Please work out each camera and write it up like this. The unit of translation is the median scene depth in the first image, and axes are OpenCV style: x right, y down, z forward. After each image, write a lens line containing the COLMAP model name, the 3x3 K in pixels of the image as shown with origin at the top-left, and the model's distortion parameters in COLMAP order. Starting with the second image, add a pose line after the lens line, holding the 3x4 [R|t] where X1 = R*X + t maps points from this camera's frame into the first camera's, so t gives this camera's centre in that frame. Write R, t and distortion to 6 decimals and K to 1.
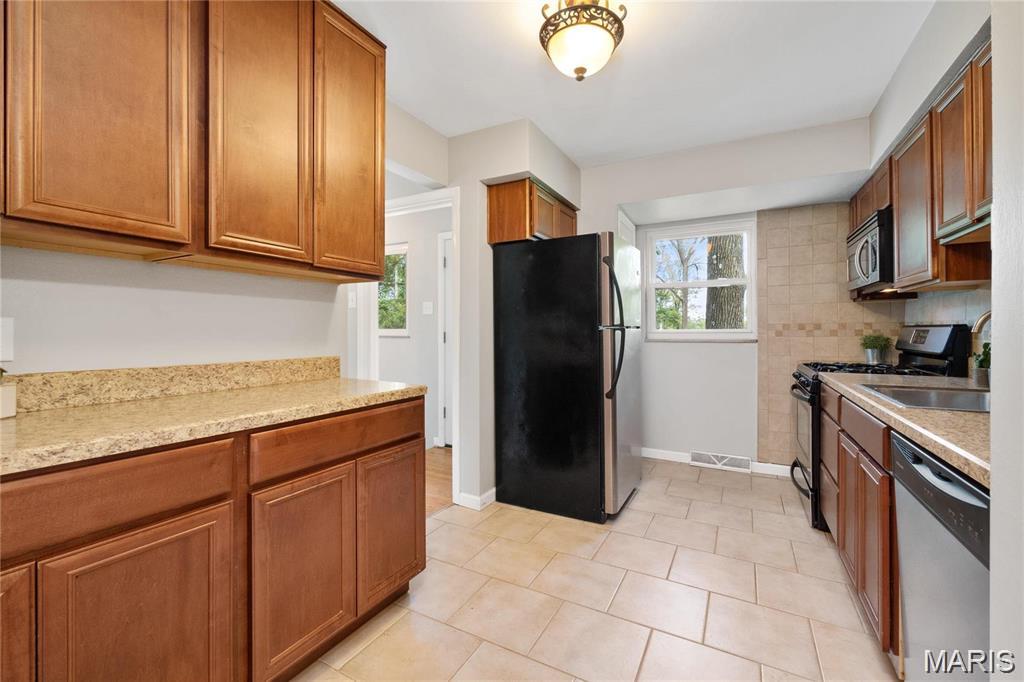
lens RADIAL K [[421.1, 0, 516.9], [0, 421.1, 329.9], [0, 0, 1]] dist [0.001455, -0.000005]
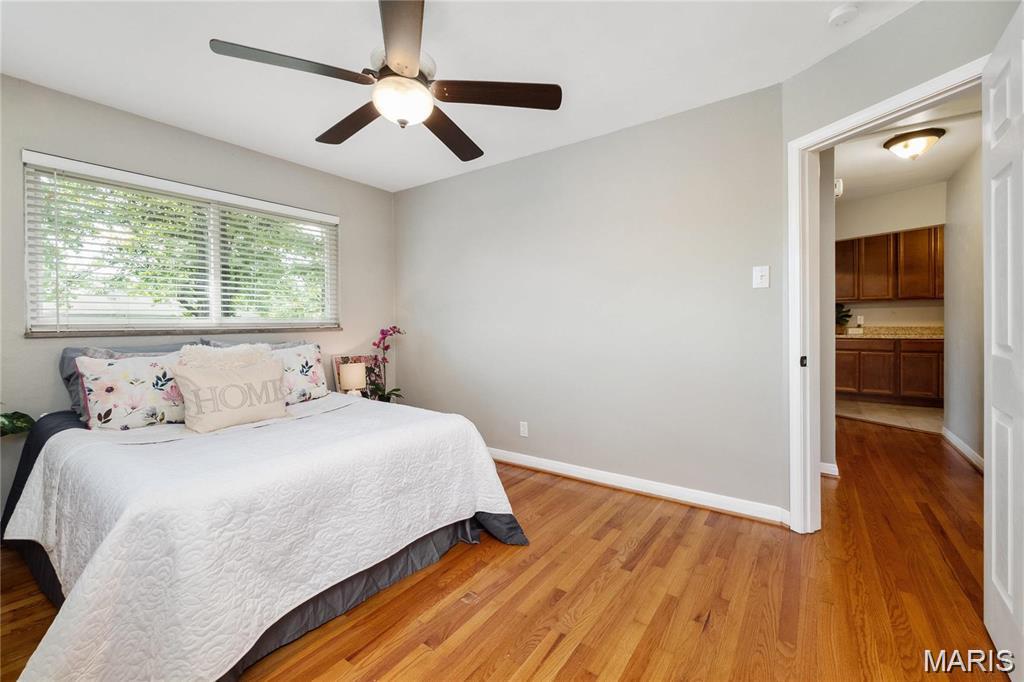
lens RADIAL K [[421.1, 0, 516.9], [0, 421.1, 329.9], [0, 0, 1]] dist [0.001455, -0.000005]
pose [[-0.121318, 0.010960, -0.992553, 4.064400], [0.013454, 0.999865, 0.009396, 0.034544], [0.992522, -0.012214, -0.121449, -2.379029]]
